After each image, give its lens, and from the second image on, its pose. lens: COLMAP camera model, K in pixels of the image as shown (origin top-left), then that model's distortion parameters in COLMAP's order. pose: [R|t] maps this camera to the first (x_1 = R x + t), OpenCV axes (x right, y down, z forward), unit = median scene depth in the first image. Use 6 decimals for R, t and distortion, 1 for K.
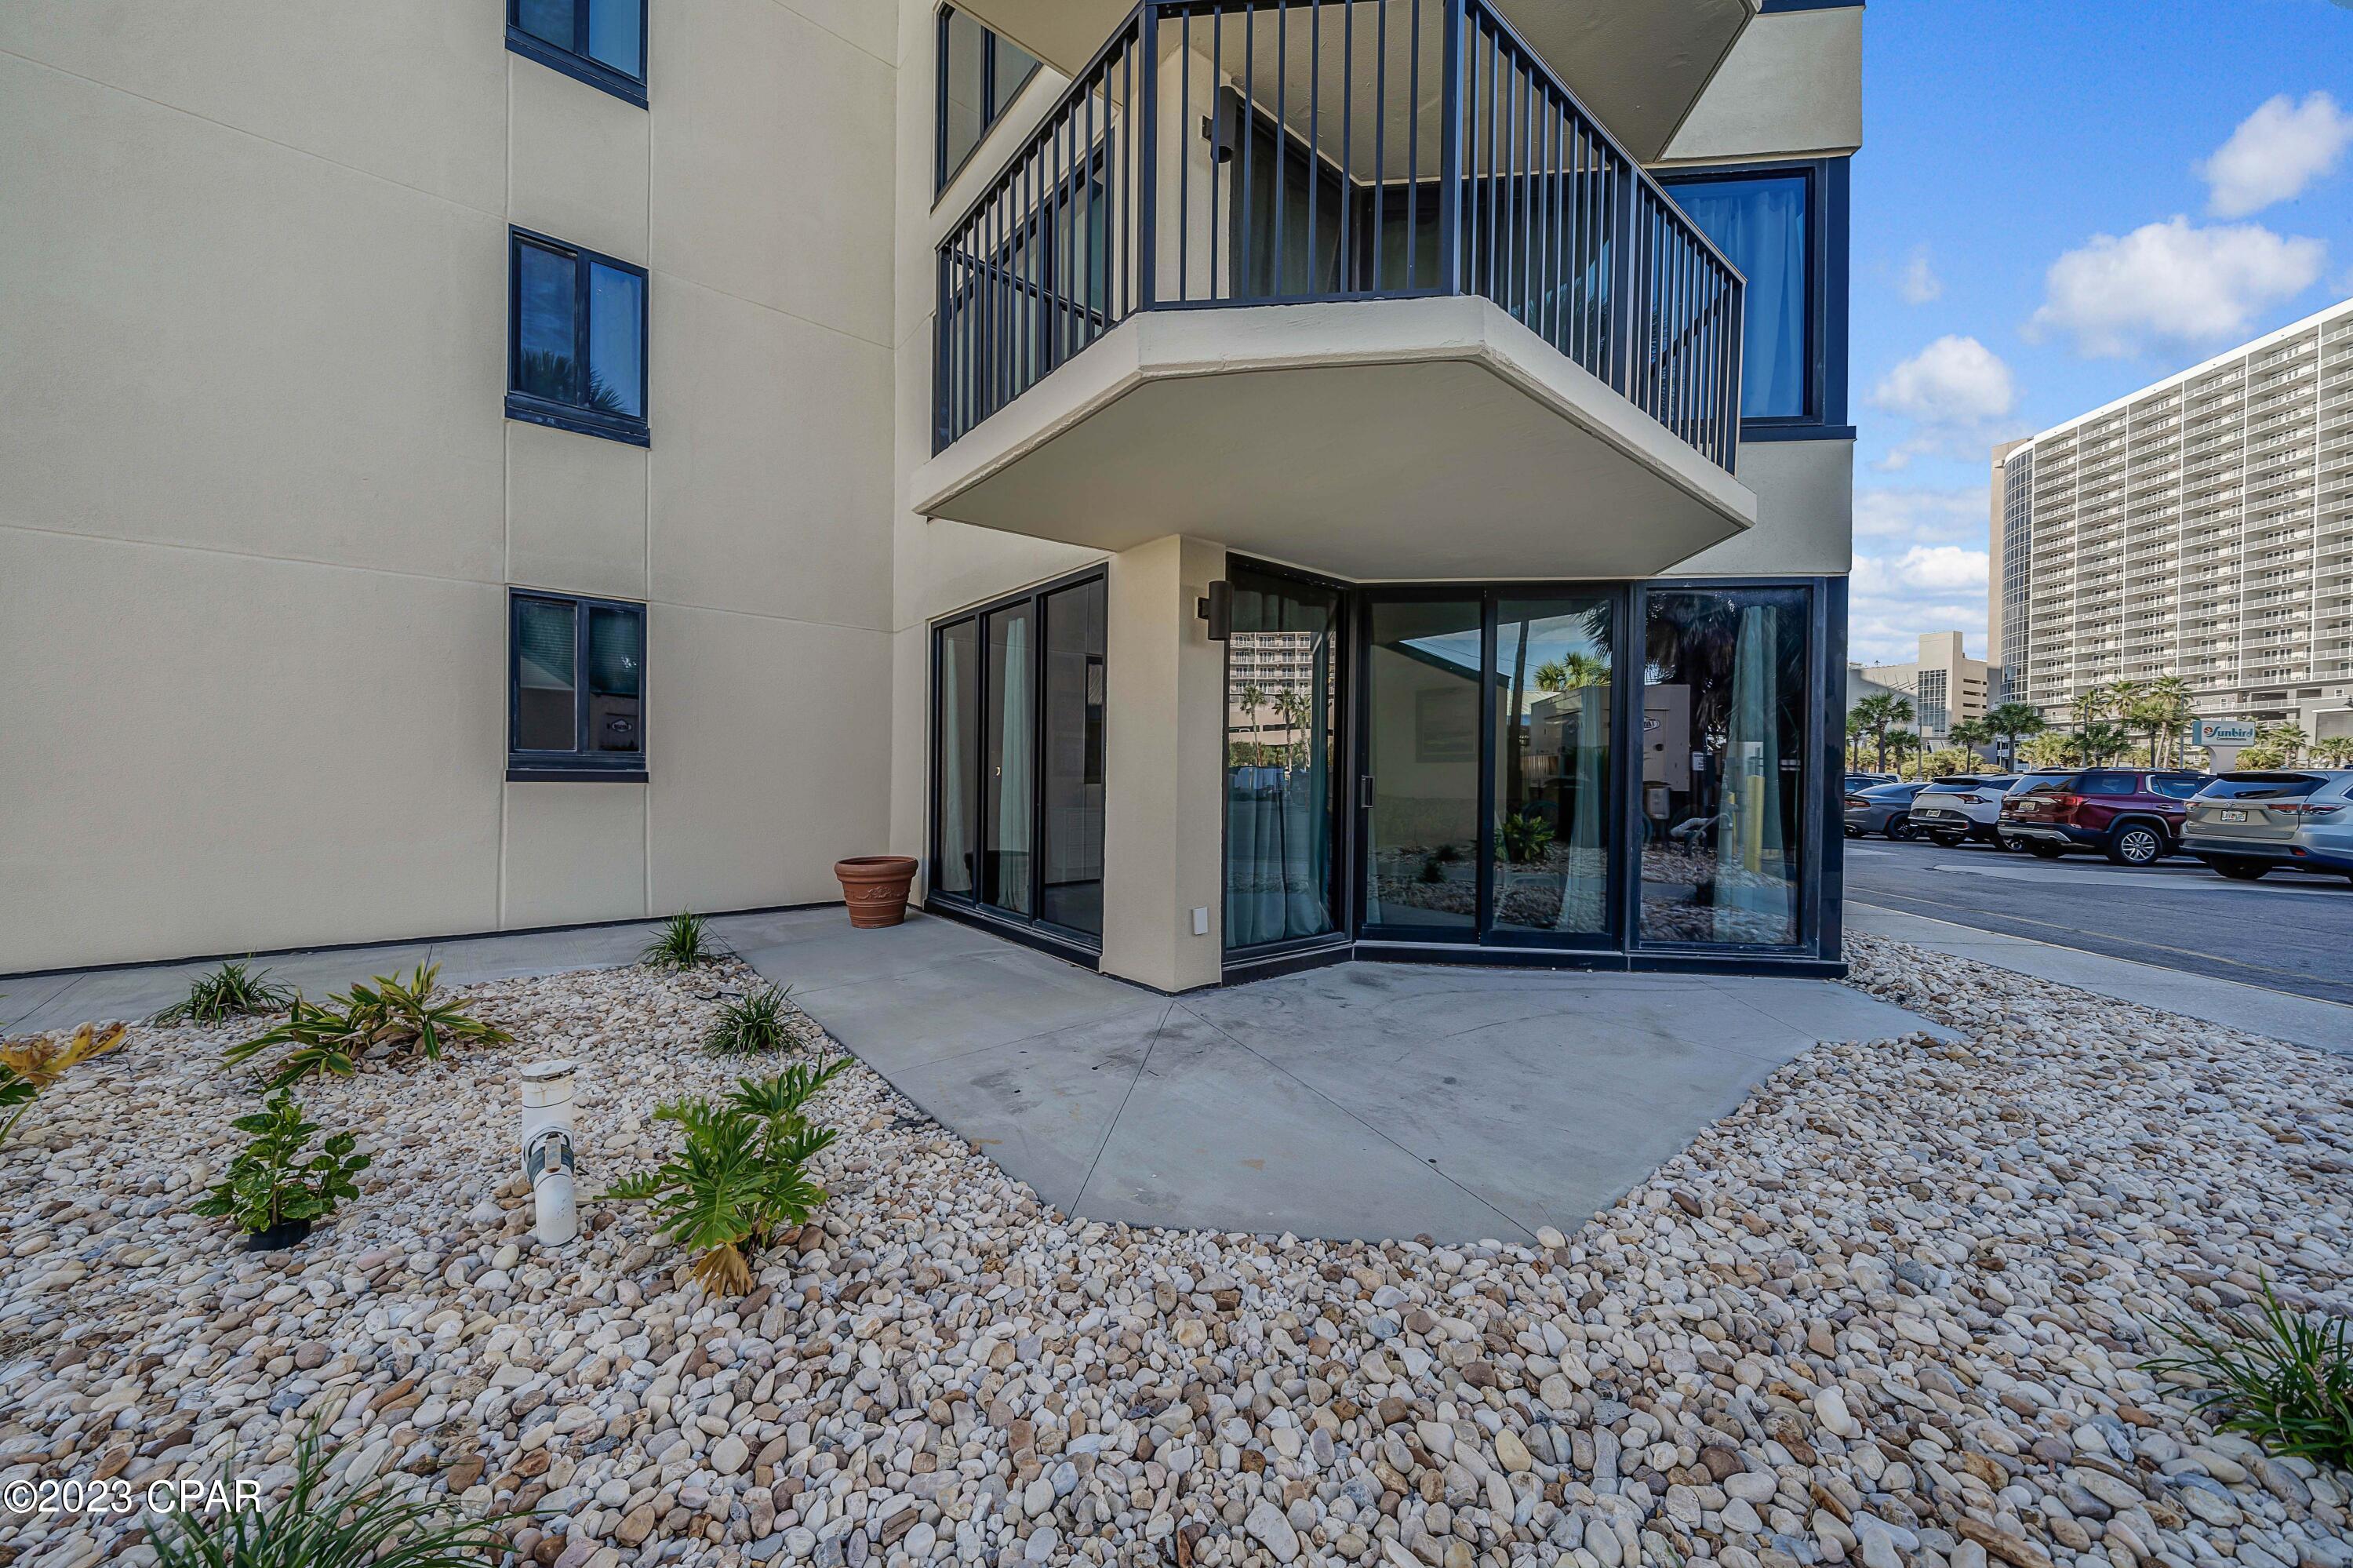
lens RADIAL K [[808.9, 0, 1165.8], [0, 808.9, 774.4], [0, 0, 1]] dist [-0.002628, -0.000184]
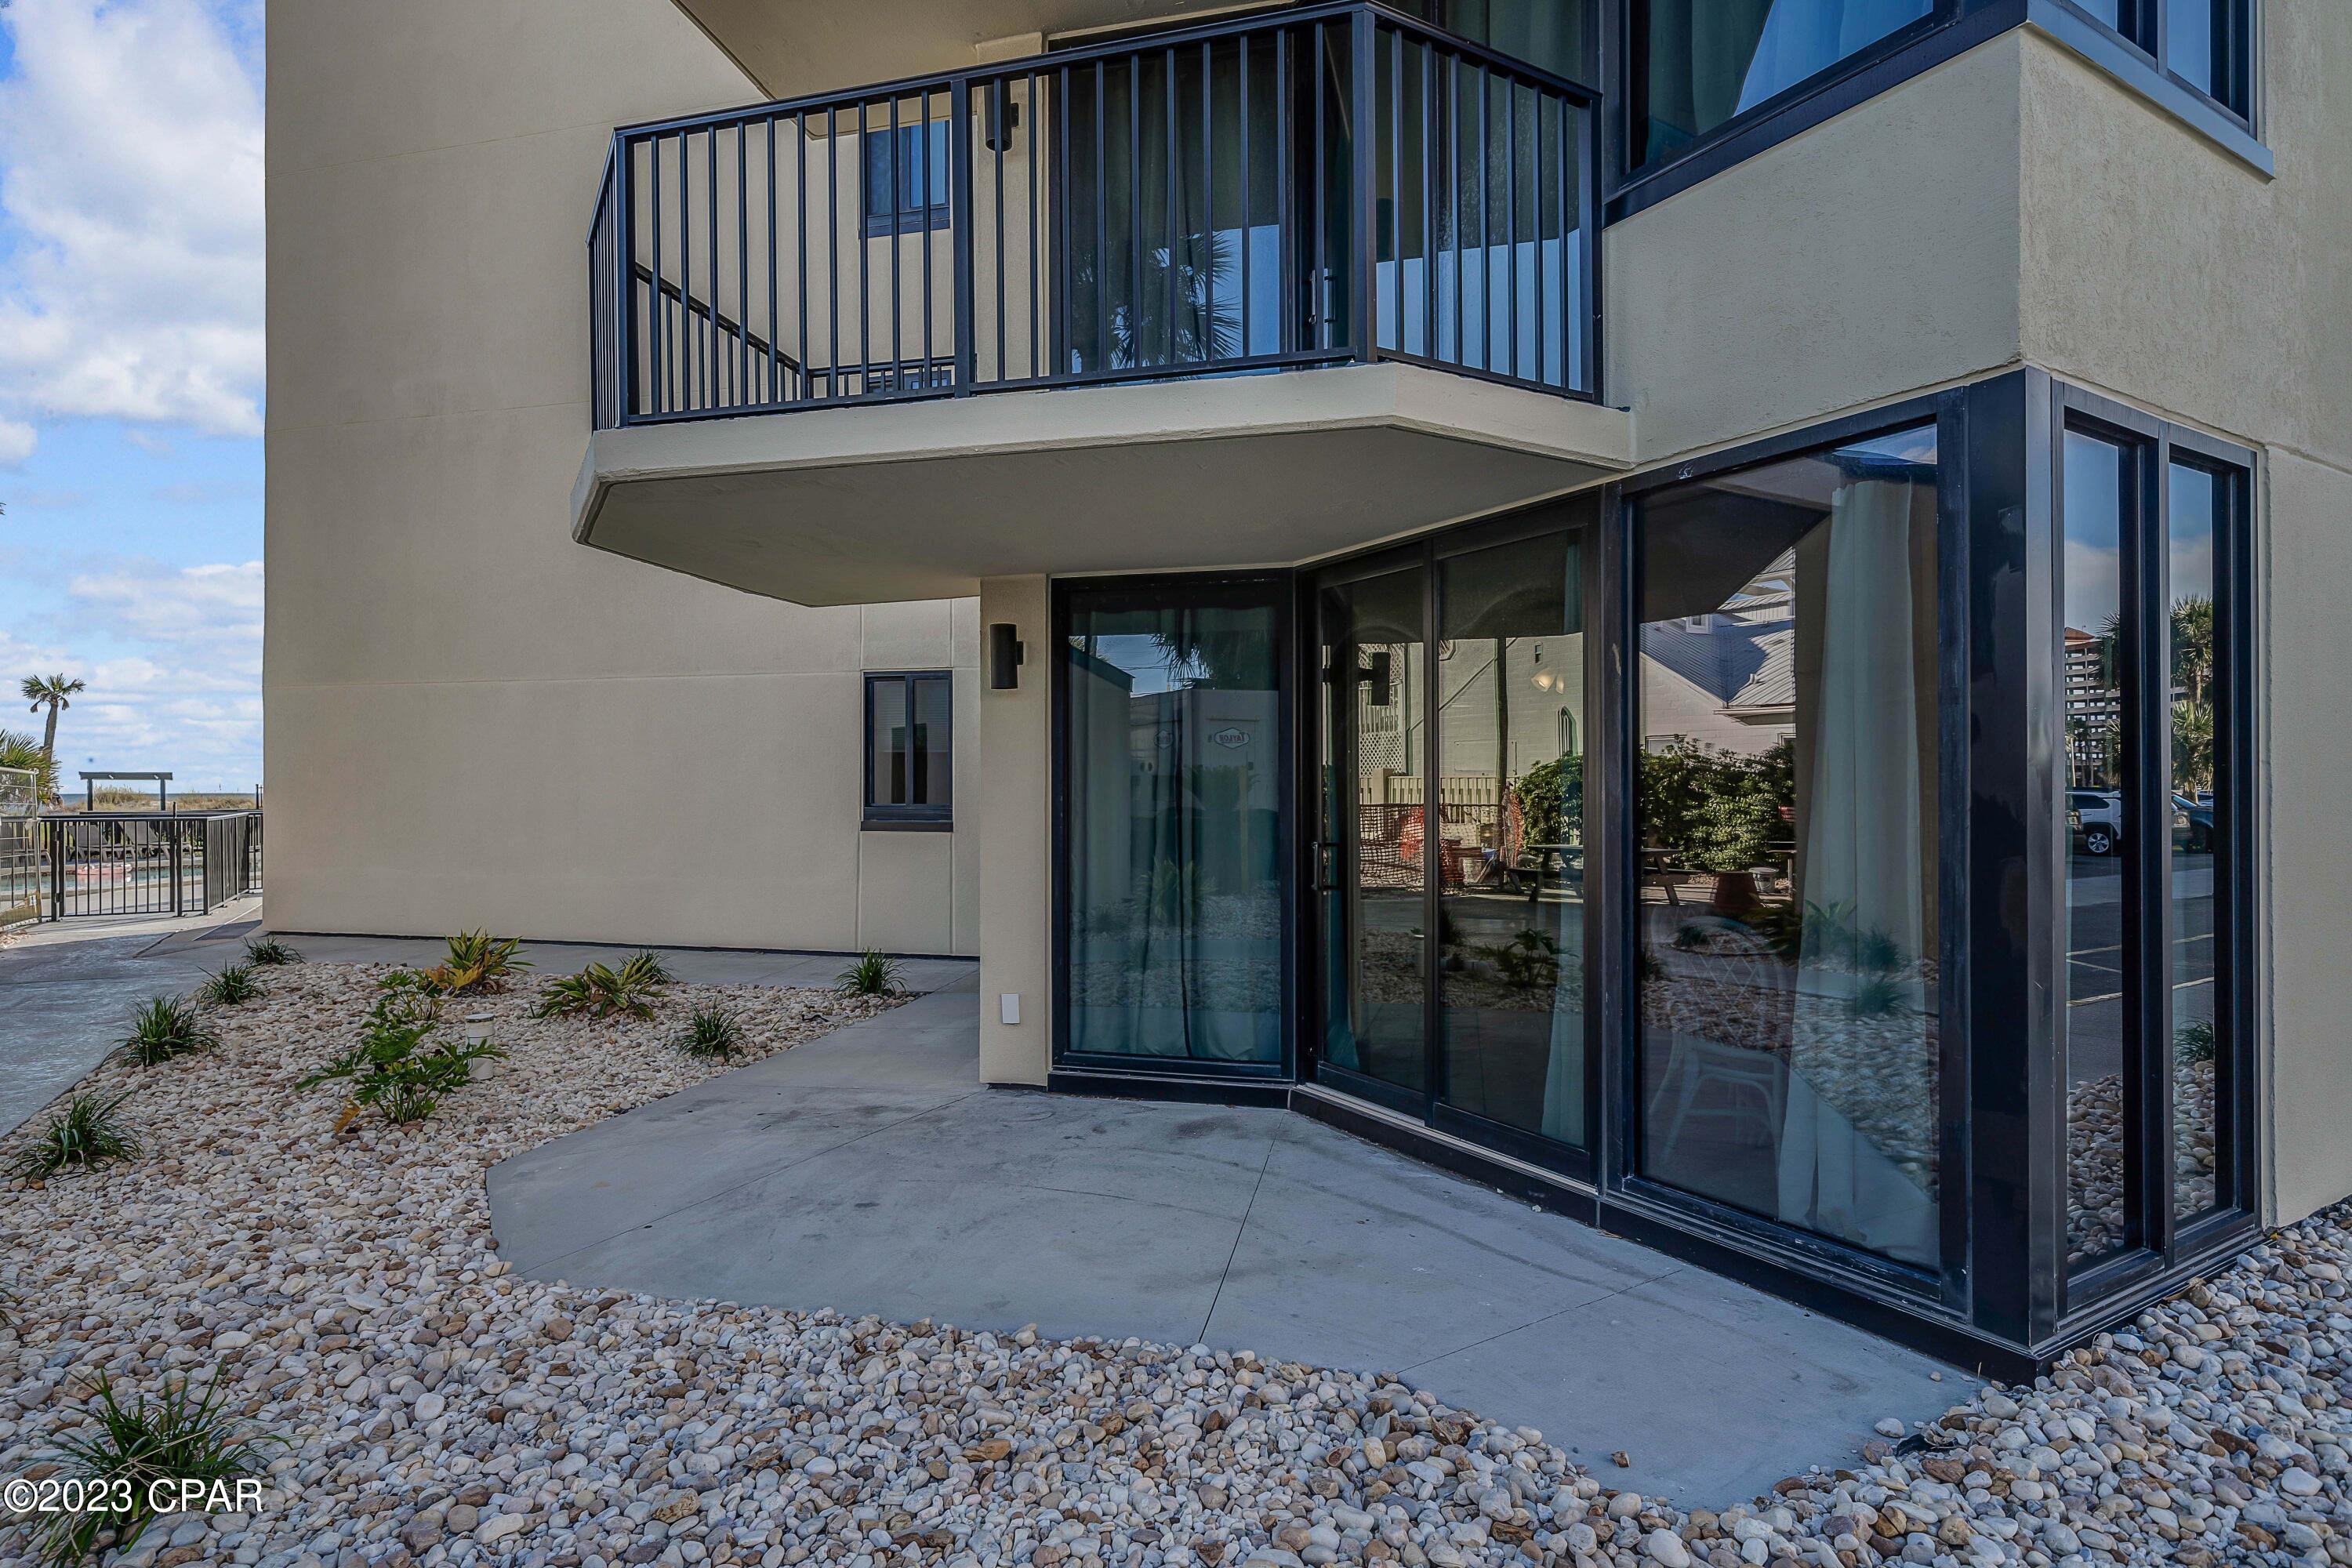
lens RADIAL K [[1200.0, 0, 1176.0], [0, 1200.0, 784.0], [0, 0, 1]] dist [0.001547, 0.000121]
pose [[0.605033, -0.012491, -0.796103, 1.290148], [0.014685, 0.999882, -0.004527, -0.065626], [0.796065, -0.008952, 0.605145, 0.364569]]
